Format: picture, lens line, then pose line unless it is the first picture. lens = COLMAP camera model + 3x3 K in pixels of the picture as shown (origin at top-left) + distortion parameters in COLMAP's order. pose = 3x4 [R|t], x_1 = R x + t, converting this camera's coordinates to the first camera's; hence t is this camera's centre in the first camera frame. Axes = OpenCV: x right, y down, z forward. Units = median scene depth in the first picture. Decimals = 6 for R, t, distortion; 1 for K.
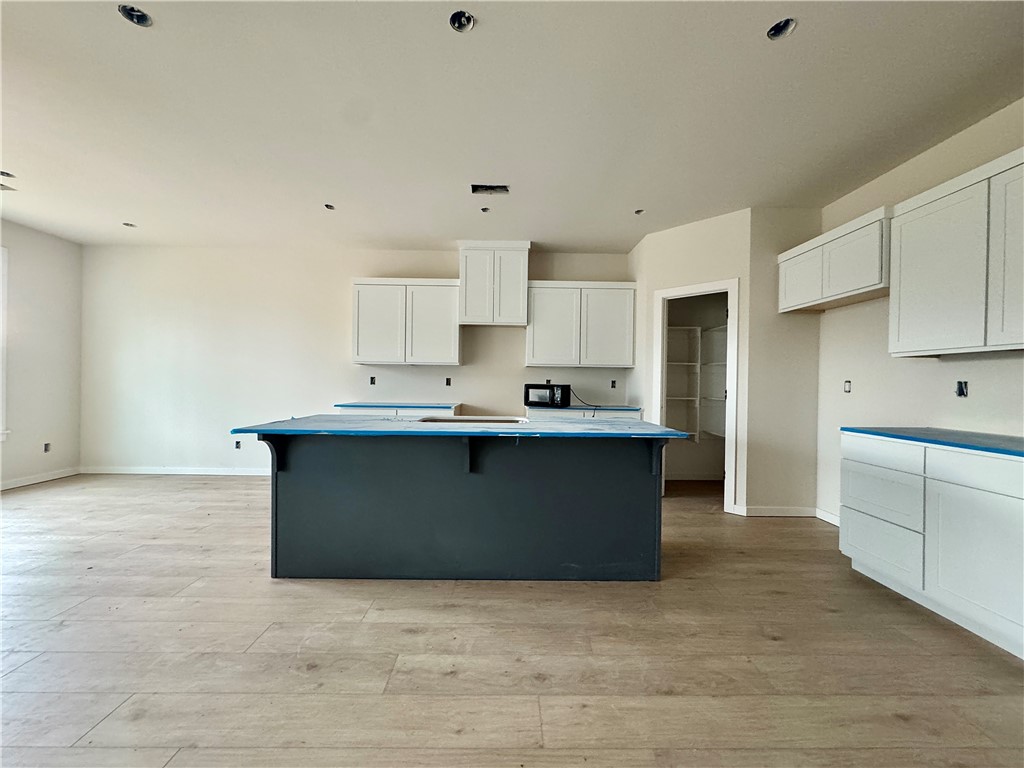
lens RADIAL K [[407.6, 0, 513.6], [0, 407.6, 382.7], [0, 0, 1]] dist [-0.004140, 0.000051]
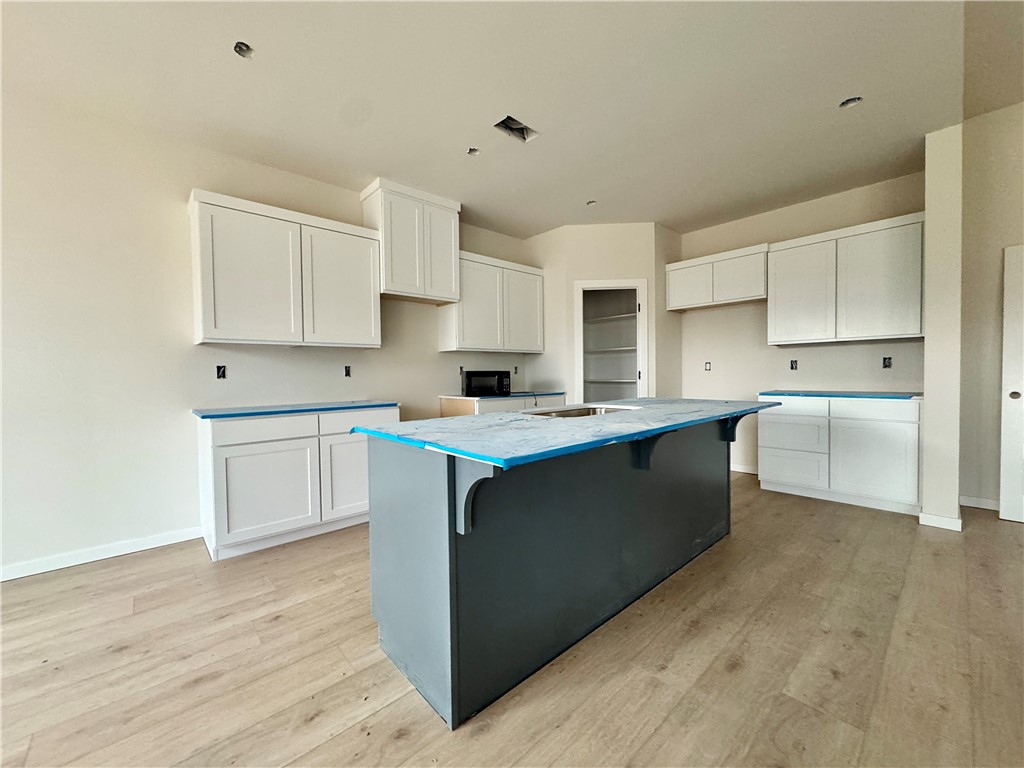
lens RADIAL K [[407.6, 0, 514.1], [0, 407.6, 384.6], [0, 0, 1]] dist [-0.004140, 0.000051]
pose [[0.747206, -0.043663, 0.663156, -0.571995], [0.026595, 0.999005, 0.035810, 0.004113], [-0.664060, -0.009121, 0.747624, 0.360725]]
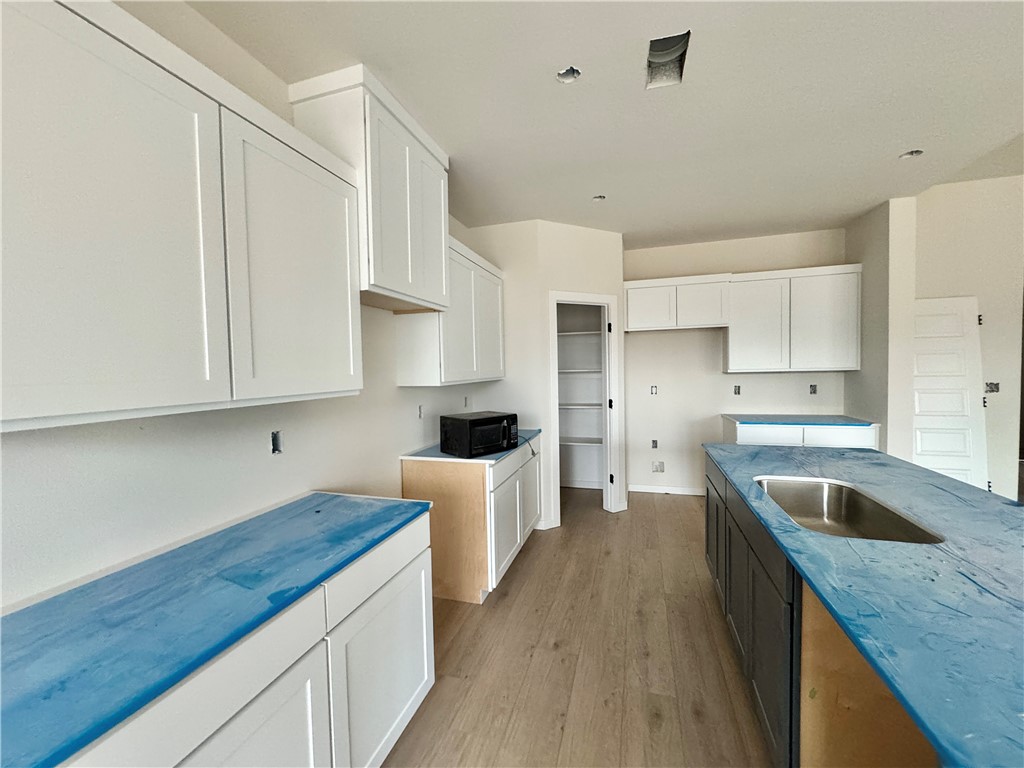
lens RADIAL K [[407.6, 0, 511.6], [0, 407.6, 384.8], [0, 0, 1]] dist [-0.004140, 0.000051]
pose [[0.312553, -0.061643, 0.947898, -0.582917], [0.027719, 0.998059, 0.055765, -0.090587], [-0.949496, 0.008846, 0.313655, 0.947718]]
